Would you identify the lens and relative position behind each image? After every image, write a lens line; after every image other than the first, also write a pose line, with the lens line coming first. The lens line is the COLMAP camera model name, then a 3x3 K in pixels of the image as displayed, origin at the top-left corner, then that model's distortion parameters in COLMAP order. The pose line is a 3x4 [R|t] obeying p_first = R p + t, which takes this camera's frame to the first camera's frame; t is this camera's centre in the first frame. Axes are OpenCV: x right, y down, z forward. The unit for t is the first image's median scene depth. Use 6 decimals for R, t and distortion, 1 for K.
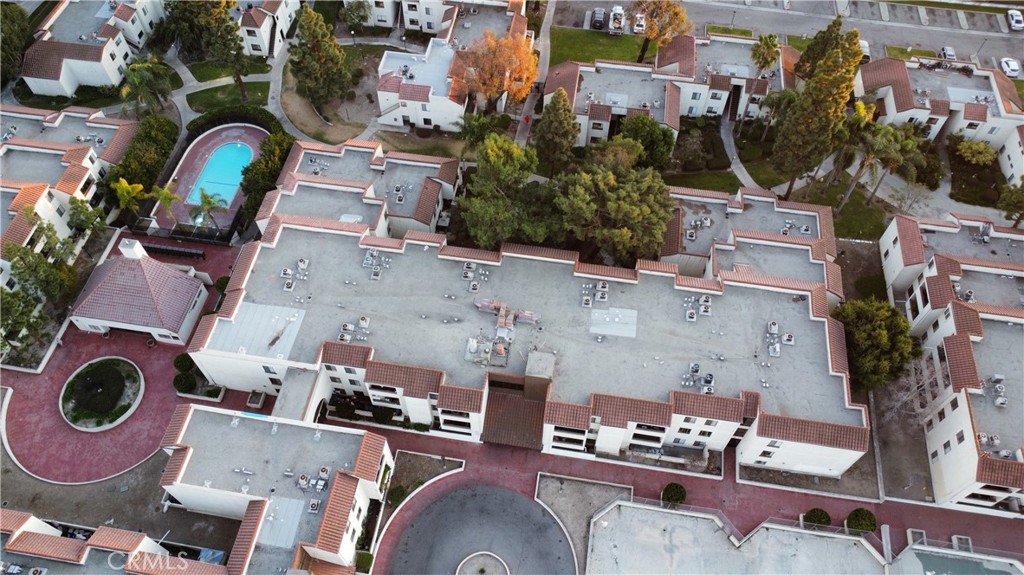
lens RADIAL K [[742.6, 0, 511.5], [0, 742.6, 287.4], [0, 0, 1]] dist [-0.032043, -0.000635]
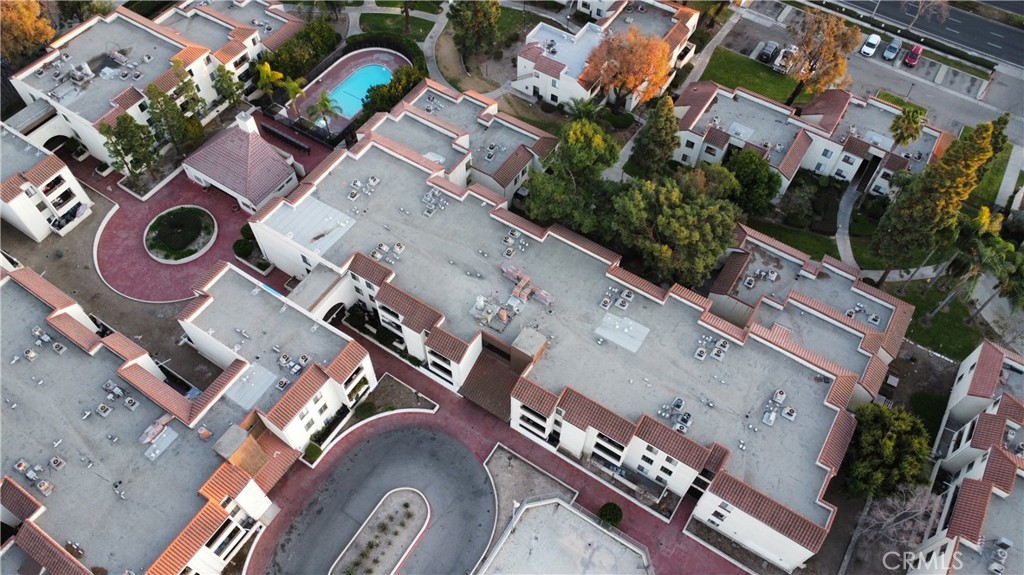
lens RADIAL K [[742.6, 0, 508.8], [0, 742.6, 287.3], [0, 0, 1]] dist [-0.032043, -0.000635]
pose [[0.913628, 0.339967, -0.222952, 0.189657], [-0.340311, 0.939541, 0.038105, 0.004899], [0.222426, 0.041059, 0.974085, 0.001721]]
